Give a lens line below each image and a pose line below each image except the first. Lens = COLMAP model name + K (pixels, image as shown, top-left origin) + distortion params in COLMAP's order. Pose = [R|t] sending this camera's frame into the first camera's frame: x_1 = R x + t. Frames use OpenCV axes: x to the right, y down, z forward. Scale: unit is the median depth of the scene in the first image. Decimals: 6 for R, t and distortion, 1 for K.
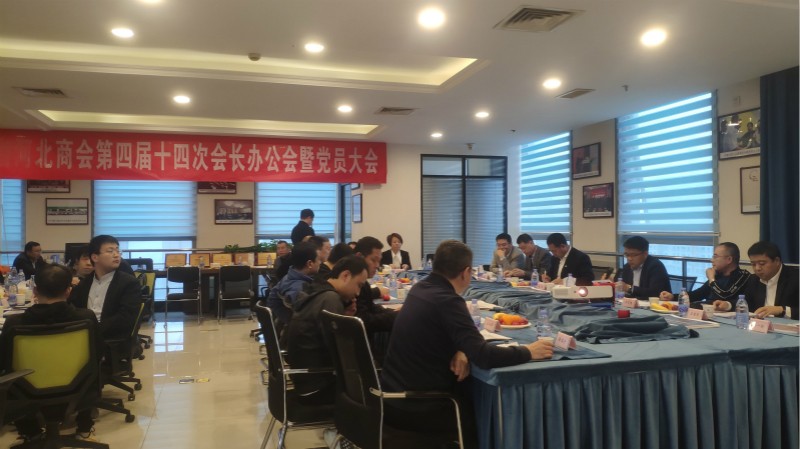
lens RADIAL K [[591.6, 0, 400.0], [0, 591.6, 224.5], [0, 0, 1]] dist [0.000197, -0.008994]
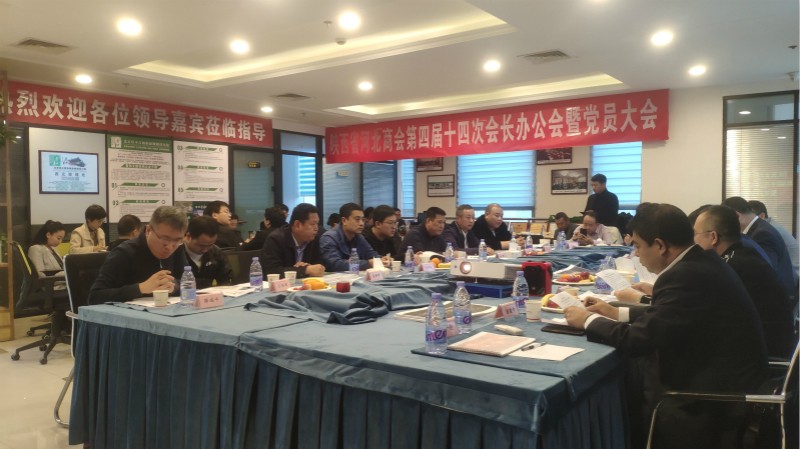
lens RADIAL K [[591.6, 0, 400.0], [0, 591.6, 224.5], [0, 0, 1]] dist [0.000197, -0.008994]
pose [[0.577565, 0.025555, -0.815944, 0.428225], [0.010463, 0.999196, 0.038700, 0.010646], [0.816277, -0.030889, 0.576834, 0.243642]]
